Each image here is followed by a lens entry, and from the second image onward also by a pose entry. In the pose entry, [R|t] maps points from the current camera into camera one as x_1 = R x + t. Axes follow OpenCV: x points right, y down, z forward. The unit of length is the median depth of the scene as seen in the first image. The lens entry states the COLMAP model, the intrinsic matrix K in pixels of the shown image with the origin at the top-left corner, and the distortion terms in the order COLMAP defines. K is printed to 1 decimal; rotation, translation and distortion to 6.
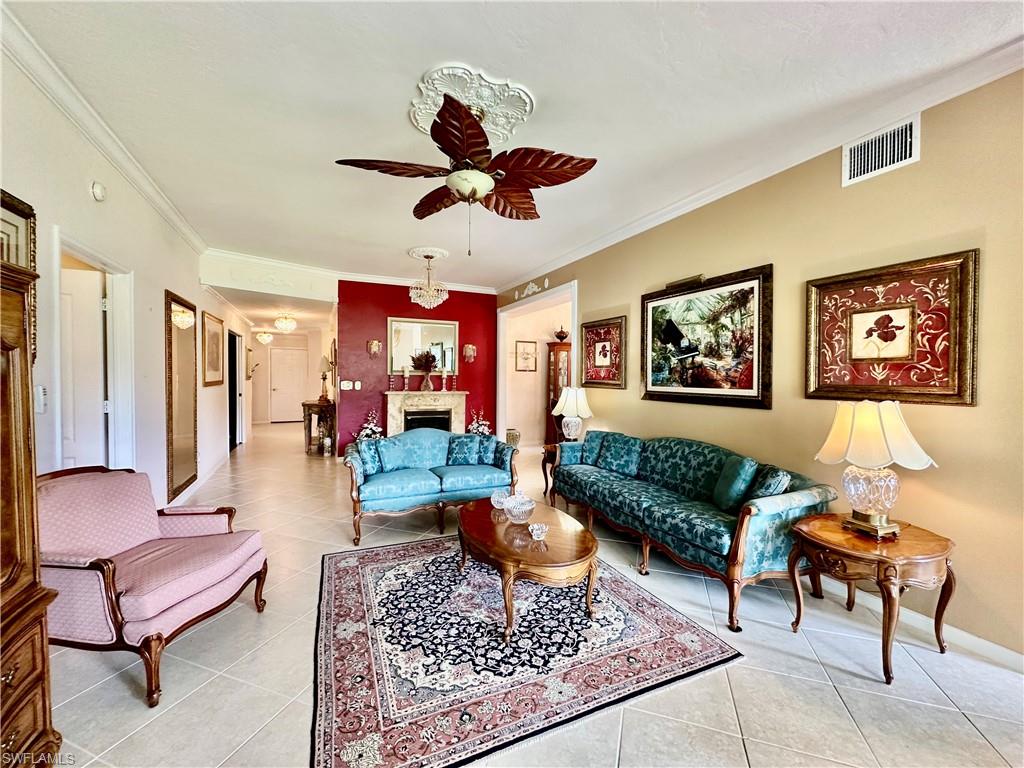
lens RADIAL K [[409.8, 0, 513.0], [0, 409.8, 382.2], [0, 0, 1]] dist [-0.000340, 0.000220]
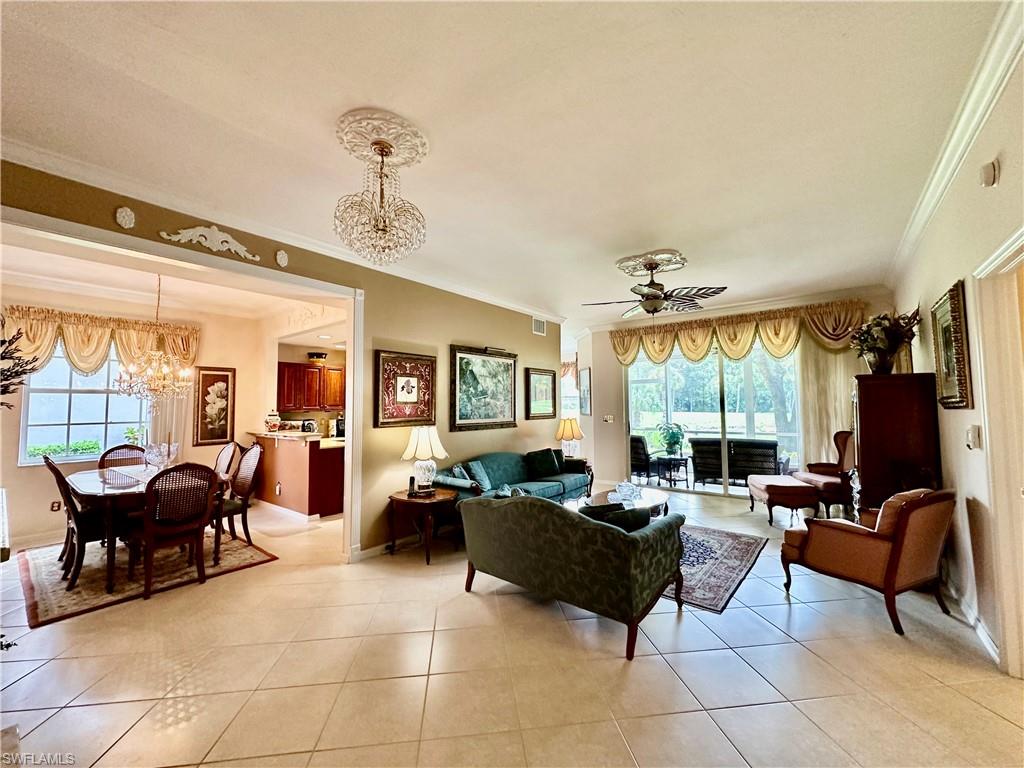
lens RADIAL K [[409.8, 0, 513.0], [0, 409.8, 382.2], [0, 0, 1]] dist [-0.000340, 0.000220]
pose [[-0.444574, 0.048274, 0.894440, -0.890728], [0.019740, 0.998832, -0.044096, -0.048937], [-0.895525, -0.001948, -0.445008, 1.474650]]
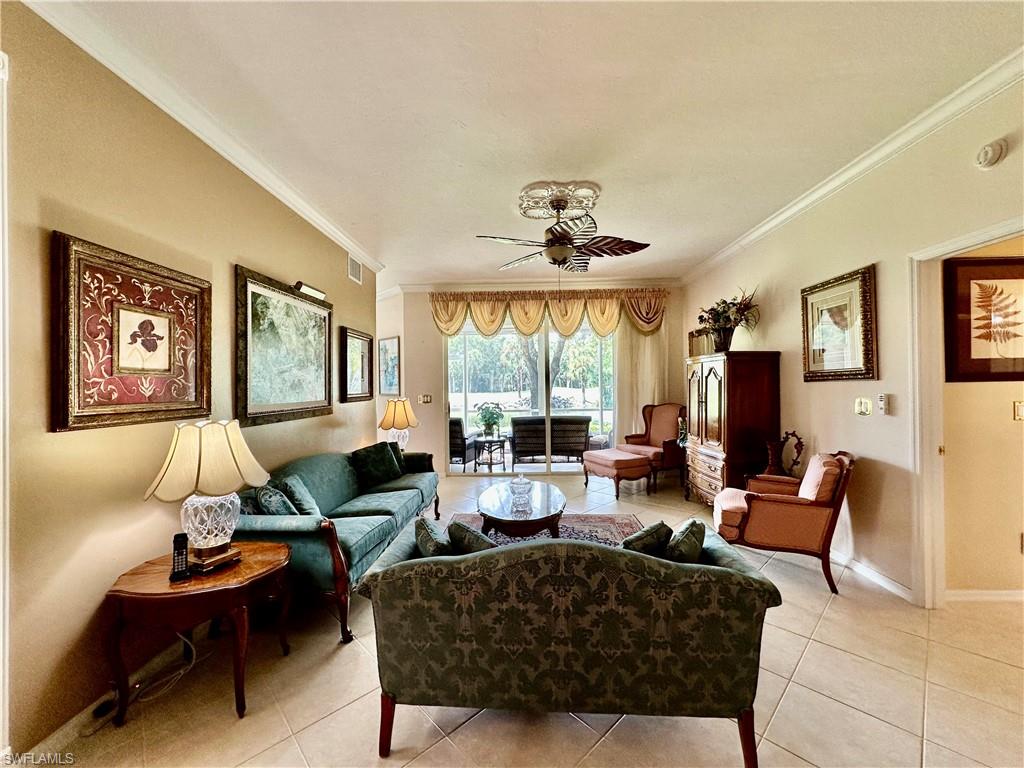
lens RADIAL K [[409.8, 0, 513.0], [0, 409.8, 382.2], [0, 0, 1]] dist [-0.000340, 0.000220]
pose [[-0.891806, 0.006605, 0.452370, -0.379928], [0.013246, 0.999846, 0.011513, -0.033165], [-0.452224, 0.016259, -0.891756, 1.481800]]
